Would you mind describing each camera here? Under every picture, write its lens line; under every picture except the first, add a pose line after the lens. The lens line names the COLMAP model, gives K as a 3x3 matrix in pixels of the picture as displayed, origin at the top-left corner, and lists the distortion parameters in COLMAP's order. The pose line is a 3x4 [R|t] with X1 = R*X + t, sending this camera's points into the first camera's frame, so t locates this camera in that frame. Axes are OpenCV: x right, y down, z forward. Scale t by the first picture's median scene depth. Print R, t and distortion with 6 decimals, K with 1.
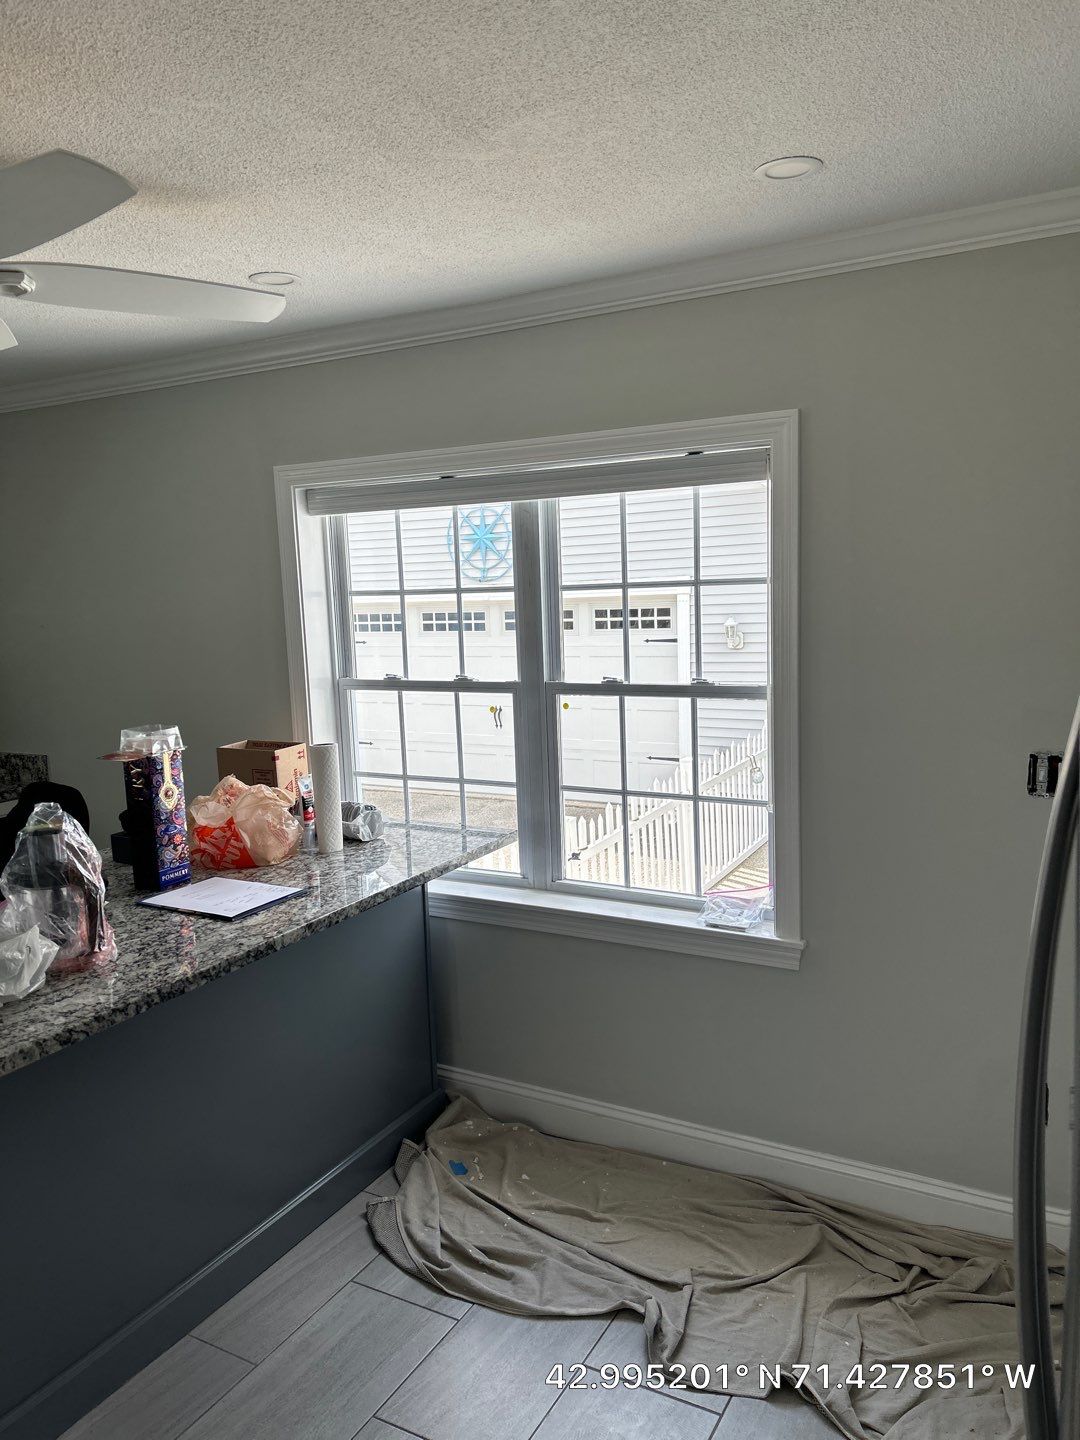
lens RADIAL K [[1087.8, 0, 540.0], [0, 1087.8, 720.0], [0, 0, 1]] dist [0.047716, -0.048159]
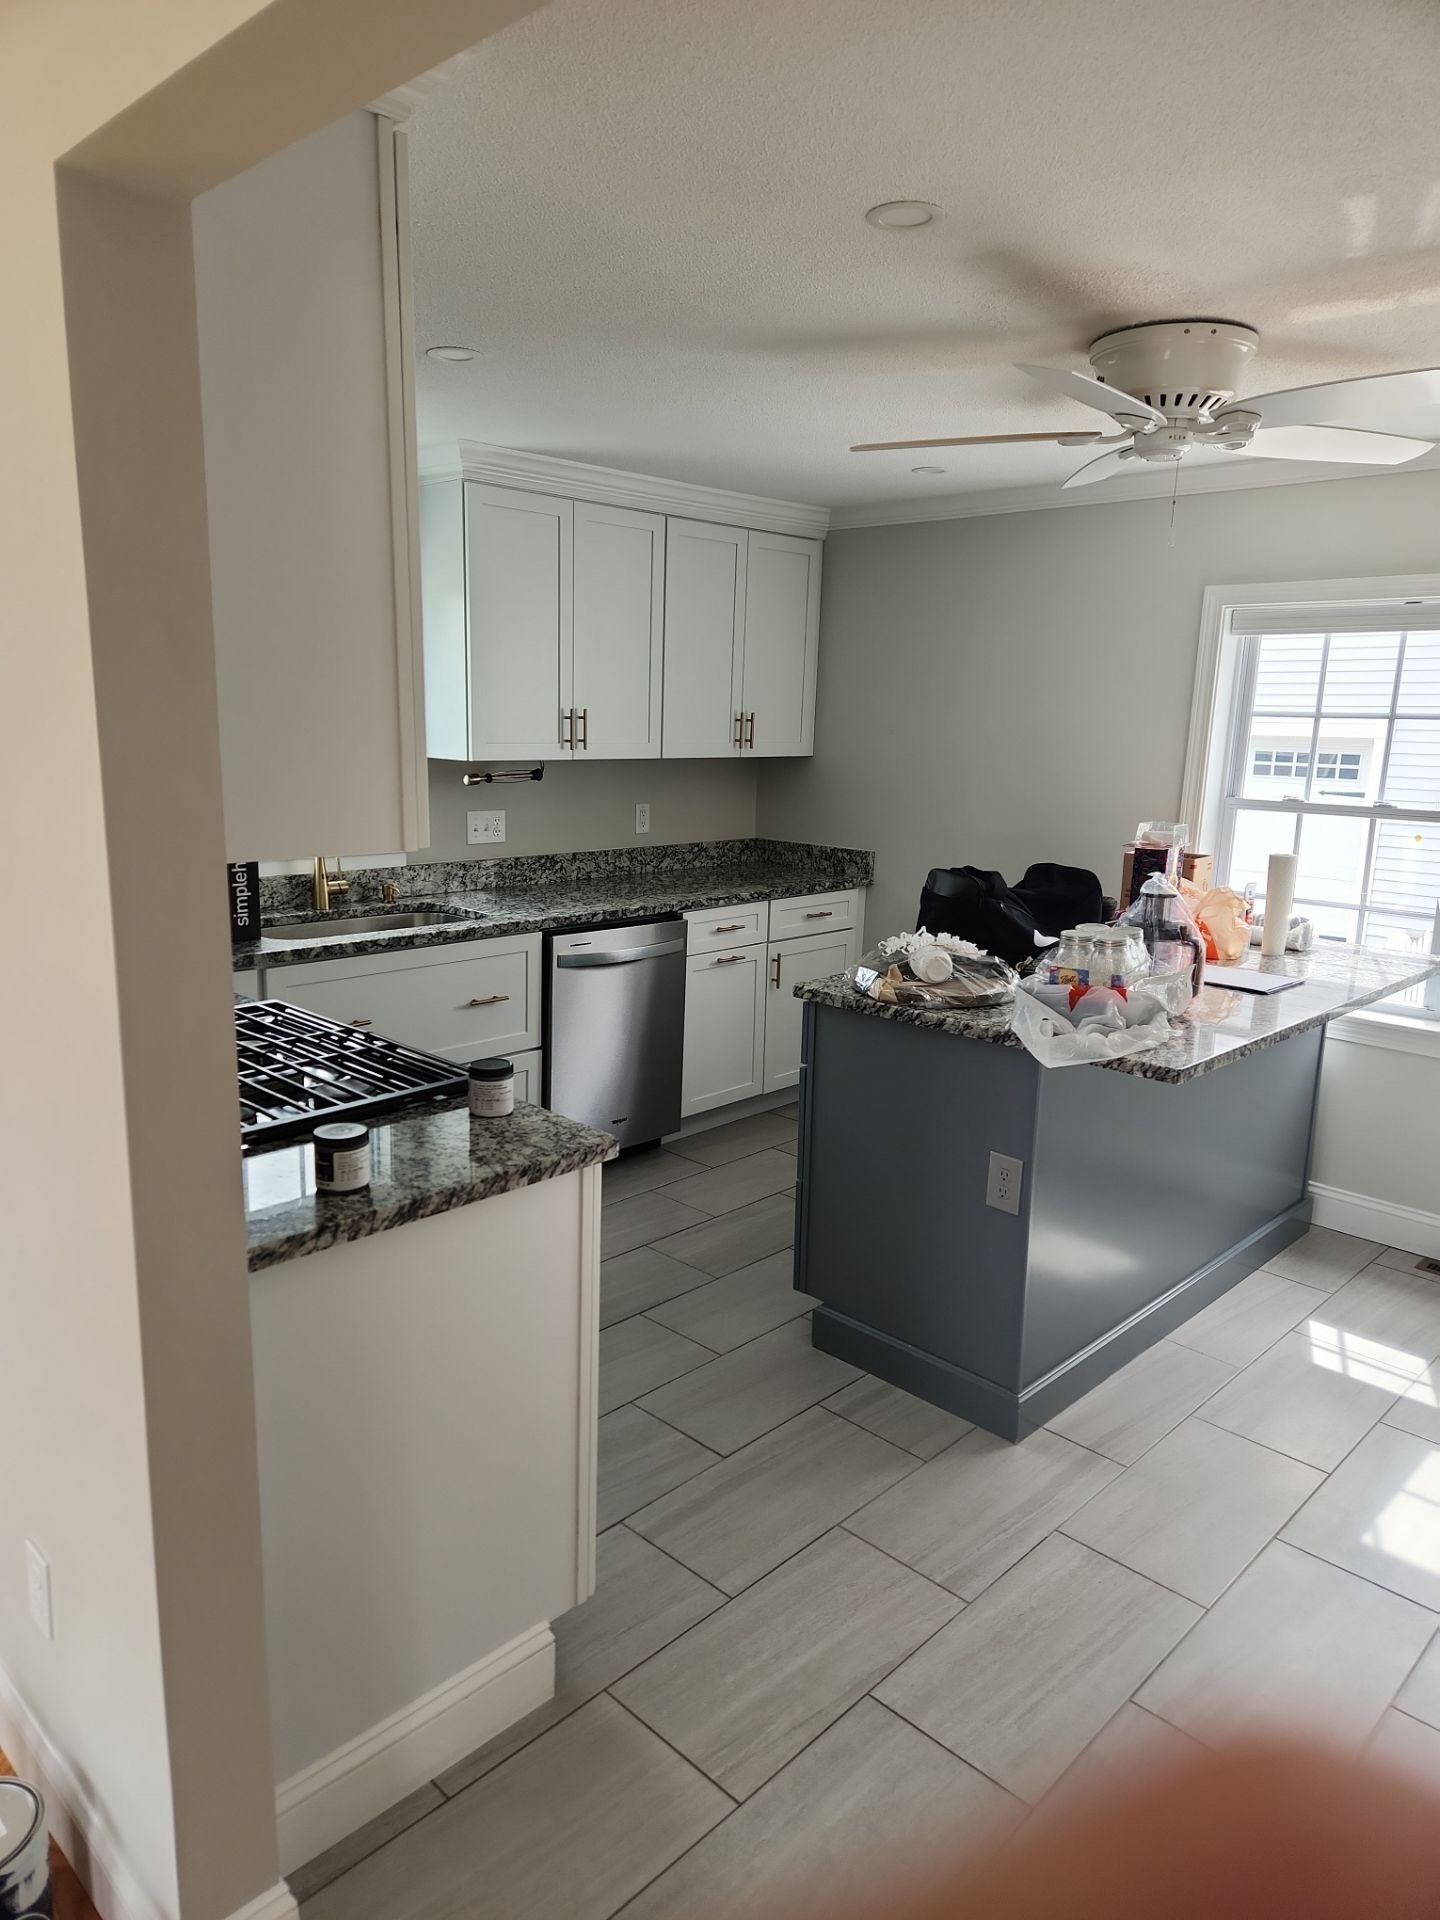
lens RADIAL K [[1286.5, 0, 689.1], [0, 1286.5, 953.5], [0, 0, 1]] dist [0.096423, -0.085118]
pose [[0.961390, 0.110398, -0.252073, -0.401268], [-0.093924, 0.992635, 0.076514, 0.070180], [0.258663, -0.049884, 0.964679, -0.374893]]
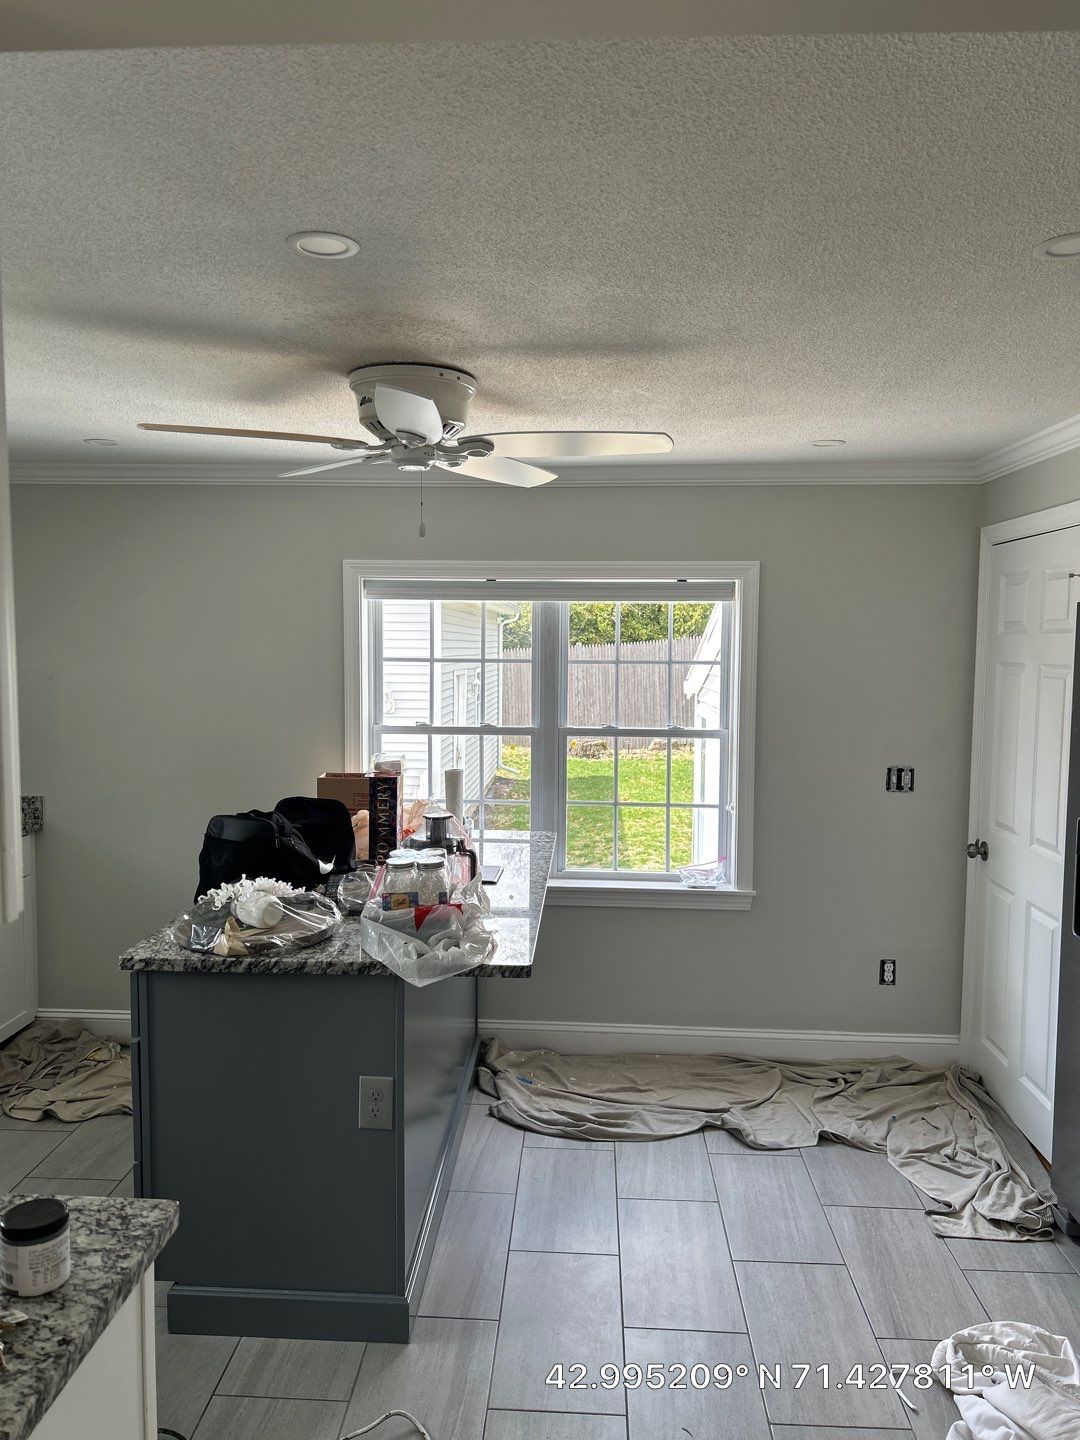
lens RADIAL K [[1084.5, 0, 524.4], [0, 1084.5, 717.9], [0, 0, 1]] dist [0.077040, -0.128539]
pose [[0.896586, 0.012098, 0.442704, -0.681360], [0.017103, 0.997935, -0.061909, 0.039920], [-0.442539, 0.063078, 0.894528, -0.250479]]
